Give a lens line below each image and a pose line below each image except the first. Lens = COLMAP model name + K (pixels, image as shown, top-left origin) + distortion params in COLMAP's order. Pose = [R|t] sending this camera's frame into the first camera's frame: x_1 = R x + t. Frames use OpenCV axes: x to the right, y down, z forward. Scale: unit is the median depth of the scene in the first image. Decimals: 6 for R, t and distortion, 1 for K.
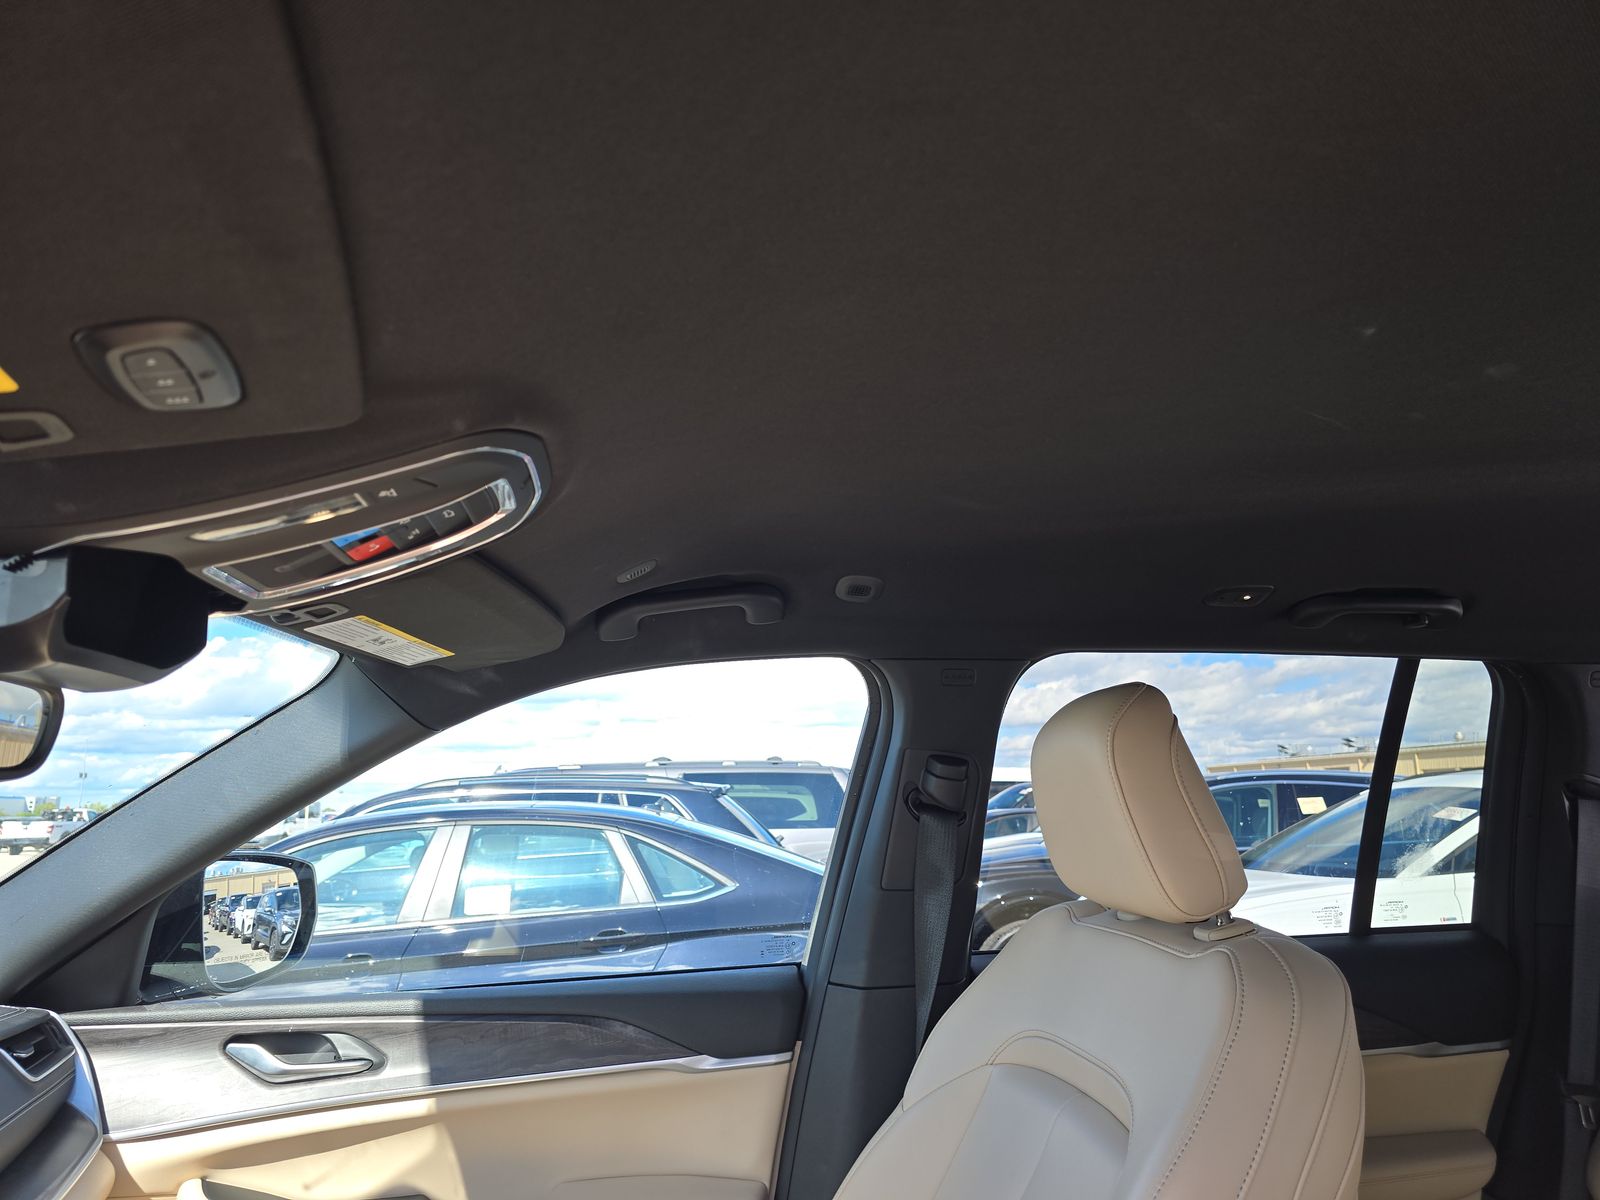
lens RADIAL K [[1051.1, 0, 805.2], [0, 1051.1, 597.6], [0, 0, 1]] dist [0.000722, -0.002264]
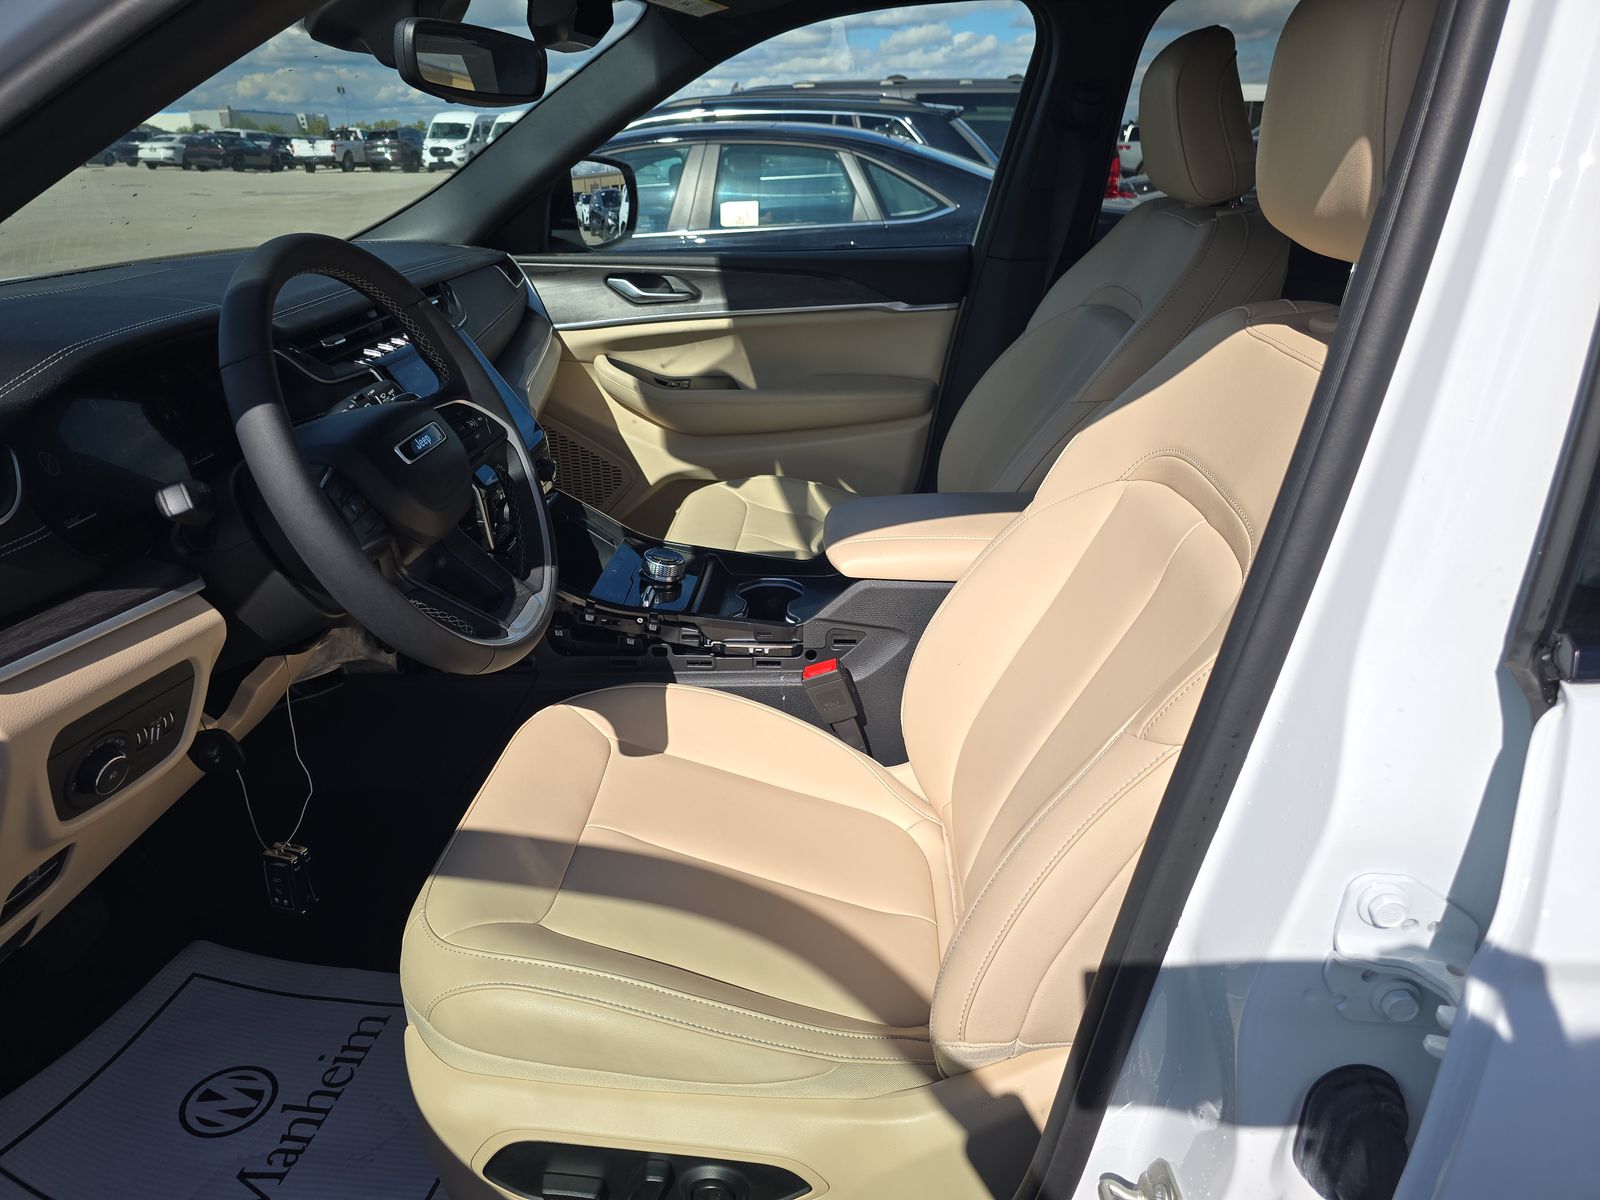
lens RADIAL K [[1051.1, 0, 811.7], [0, 1051.1, 603.6], [0, 0, 1]] dist [0.000722, -0.002264]
pose [[0.977860, 0.096345, -0.185762, 0.028690], [0.029220, 0.816146, 0.577107, -0.024548], [0.207211, -0.569758, 0.795261, -0.133920]]
